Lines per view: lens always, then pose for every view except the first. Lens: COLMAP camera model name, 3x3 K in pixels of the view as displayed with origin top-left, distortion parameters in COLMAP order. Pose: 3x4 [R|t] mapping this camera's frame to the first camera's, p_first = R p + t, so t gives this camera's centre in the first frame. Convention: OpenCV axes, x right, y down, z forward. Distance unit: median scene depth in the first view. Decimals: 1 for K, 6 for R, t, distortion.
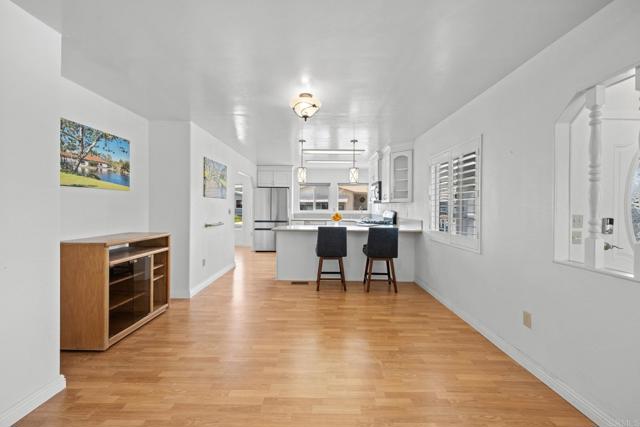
lens RADIAL K [[256.5, 0, 319.0], [0, 256.5, 207.3], [0, 0, 1]] dist [0.000166, 0.000102]
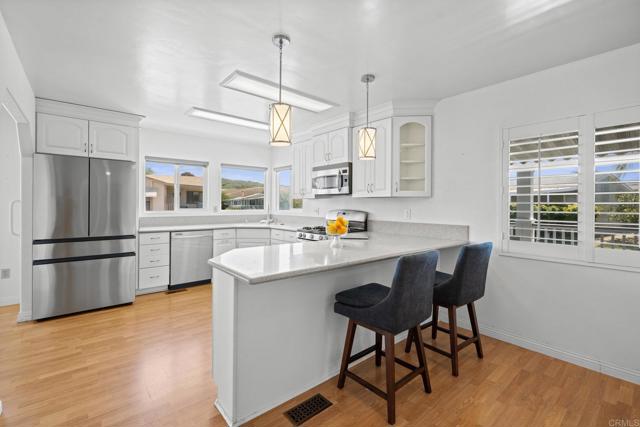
lens RADIAL K [[287.0, 0, 319.1], [0, 287.0, 207.4], [0, 0, 1]] dist [-0.000019, 0.000009]
pose [[0.760147, -0.010029, 0.649673, -0.304774], [0.002856, 0.999923, 0.012093, -0.002832], [-0.649745, -0.007337, 0.760117, 0.602803]]
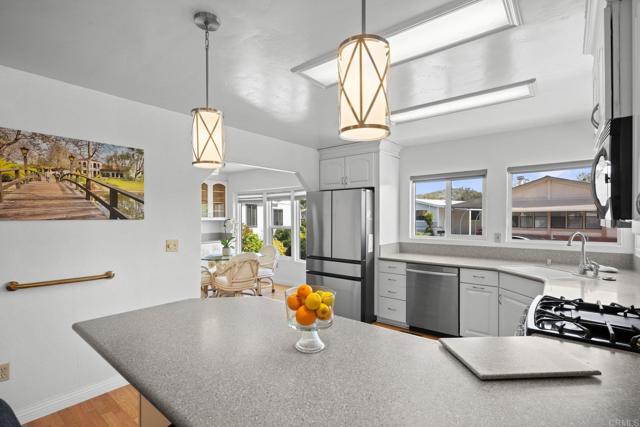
lens RADIAL K [[306.9, 0, 322.0], [0, 306.9, 219.2], [0, 0, 1]] dist [0.000921, -0.000128]
pose [[0.780688, -0.004478, -0.624904, 0.236325], [0.006194, 0.999981, 0.000572, -0.033406], [0.624890, -0.004318, 0.780701, 0.792799]]
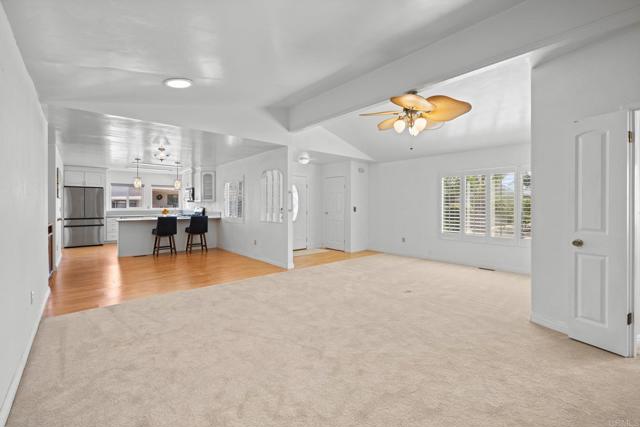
lens RADIAL K [[266.0, 0, 317.5], [0, 266.0, 204.7], [0, 0, 1]] dist [0.002286, 0.000186]
pose [[0.747814, -0.006333, 0.663878, -0.292118], [0.005832, 0.999979, 0.002969, -0.001838], [-0.663883, 0.001652, 0.747835, -0.749768]]
